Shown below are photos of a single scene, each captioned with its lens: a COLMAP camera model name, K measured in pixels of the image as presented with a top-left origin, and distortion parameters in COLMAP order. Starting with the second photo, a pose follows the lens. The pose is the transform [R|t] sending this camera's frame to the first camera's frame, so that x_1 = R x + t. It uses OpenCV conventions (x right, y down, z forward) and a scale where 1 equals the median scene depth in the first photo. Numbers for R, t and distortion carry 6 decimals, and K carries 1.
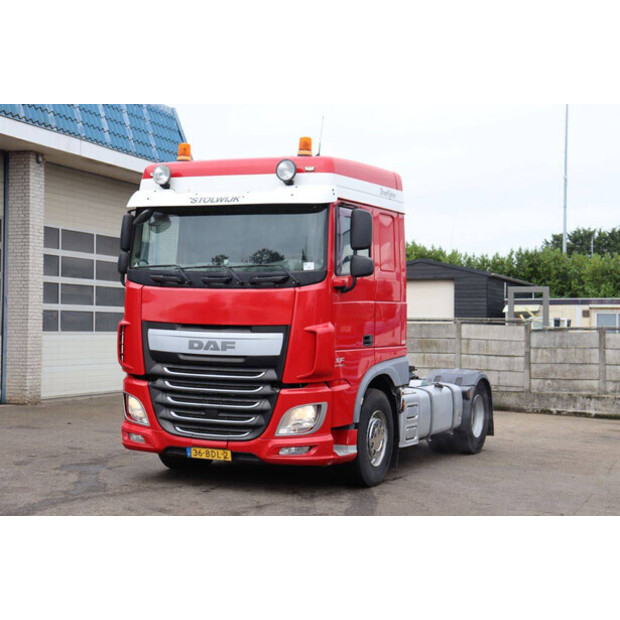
lens RADIAL K [[1048.0, 0, 307.7], [0, 1048.0, 308.6], [0, 0, 1]] dist [0.210542, 0.000000]
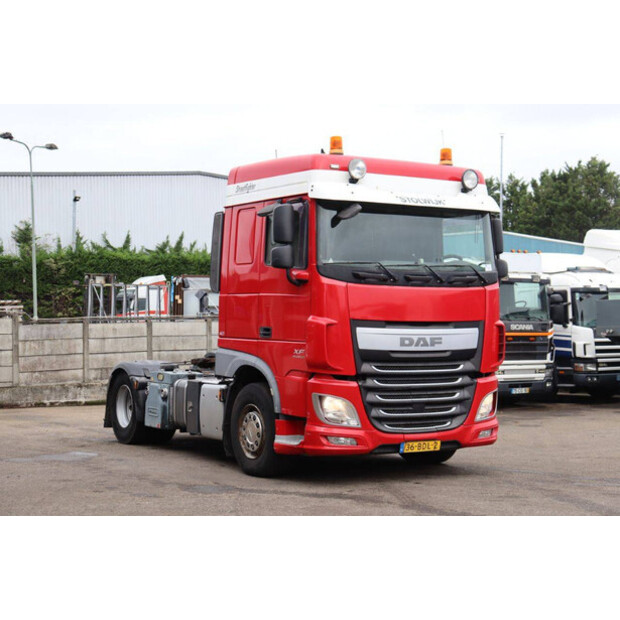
lens RADIAL K [[1065.2, 0, 307.0], [0, 1065.2, 307.4], [0, 0, 1]] dist [0.196800, 0.000000]
pose [[0.549871, -0.009573, 0.835194, -1.001970], [0.000082, 0.999935, 0.011407, -0.010483], [-0.835249, -0.006204, 0.549836, 0.501049]]
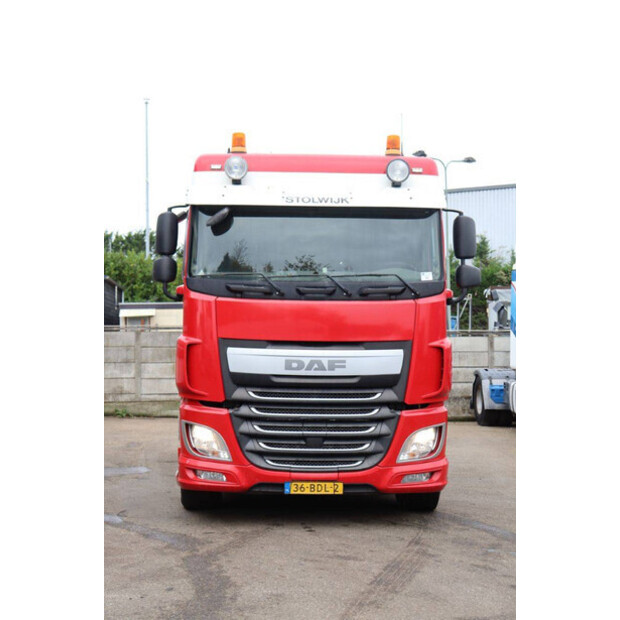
lens RADIAL K [[1065.2, 0, 308.2], [0, 1065.2, 315.5], [0, 0, 1]] dist [0.196800, 0.000000]
pose [[0.892151, -0.009498, 0.451637, -0.486651], [0.007555, 0.999953, 0.006106, -0.011724], [-0.451674, -0.002036, 0.892181, 0.197624]]
